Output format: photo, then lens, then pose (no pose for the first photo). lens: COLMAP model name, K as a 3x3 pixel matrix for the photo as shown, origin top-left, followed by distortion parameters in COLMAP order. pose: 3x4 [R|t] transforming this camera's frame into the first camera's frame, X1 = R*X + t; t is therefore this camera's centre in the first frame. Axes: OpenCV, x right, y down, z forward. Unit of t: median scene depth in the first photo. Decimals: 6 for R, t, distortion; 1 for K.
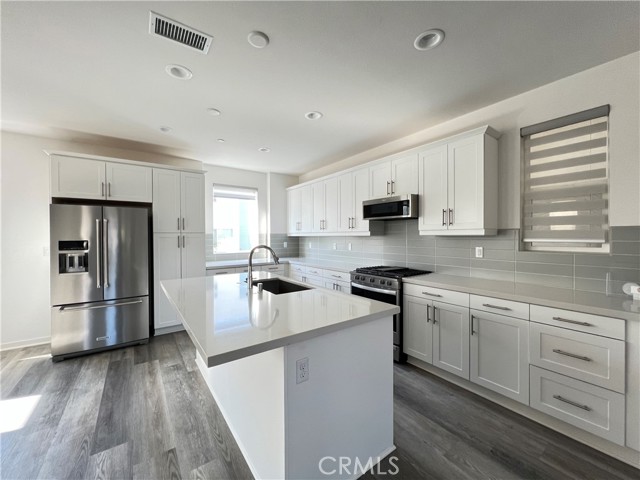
lens RADIAL K [[256.5, 0, 319.1], [0, 256.5, 239.2], [0, 0, 1]] dist [0.000819, -0.000193]
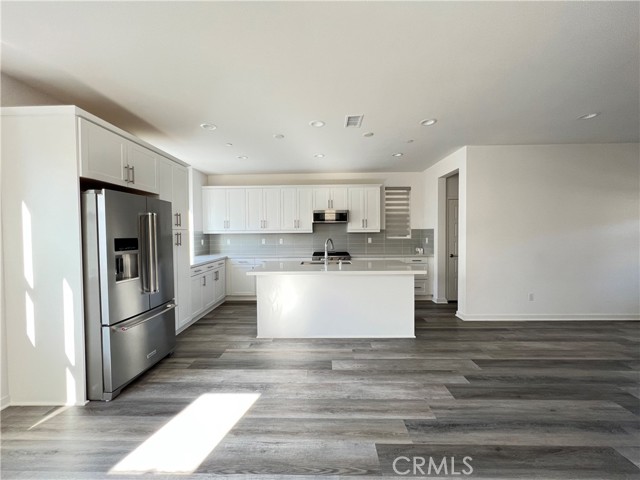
lens RADIAL K [[256.5, 0, 318.7], [0, 256.5, 239.1], [0, 0, 1]] dist [0.000819, -0.000193]
pose [[0.603732, -0.019138, 0.796958, -1.138203], [0.015341, 0.999806, 0.012387, 0.006926], [-0.797040, 0.004748, 0.603908, 0.052115]]
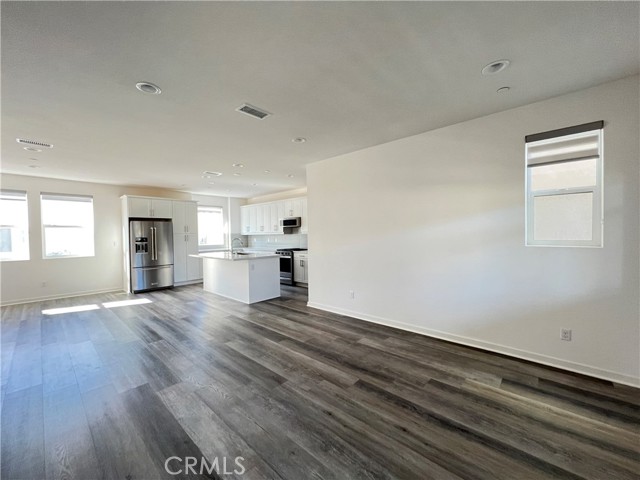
lens RADIAL K [[258.9, 0, 321.0], [0, 258.9, 237.1], [0, 0, 1]] dist [-0.004118, 0.000035]
pose [[0.977255, -0.009481, 0.211858, 0.050782], [0.009877, 0.999951, -0.000811, 0.016601], [-0.211840, 0.002885, 0.977300, -1.325333]]
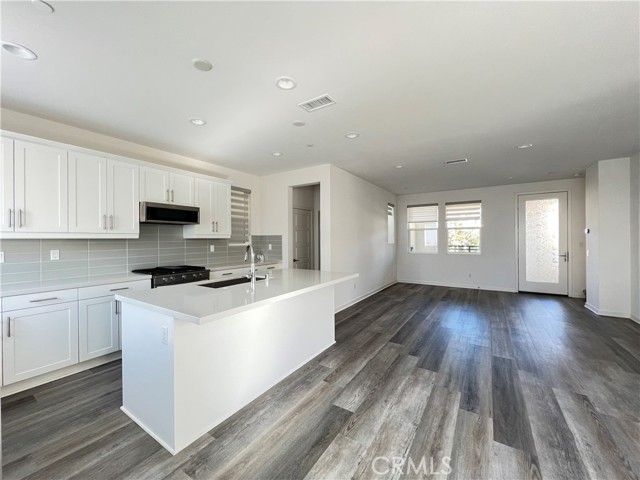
lens RADIAL K [[256.5, 0, 318.2], [0, 256.5, 240.5], [0, 0, 1]] dist [0.000819, -0.000193]
pose [[-0.354995, 0.001913, 0.934866, -1.030299], [0.019842, 0.999788, 0.005489, 0.002804], [-0.934658, 0.020498, -0.354957, 0.819795]]
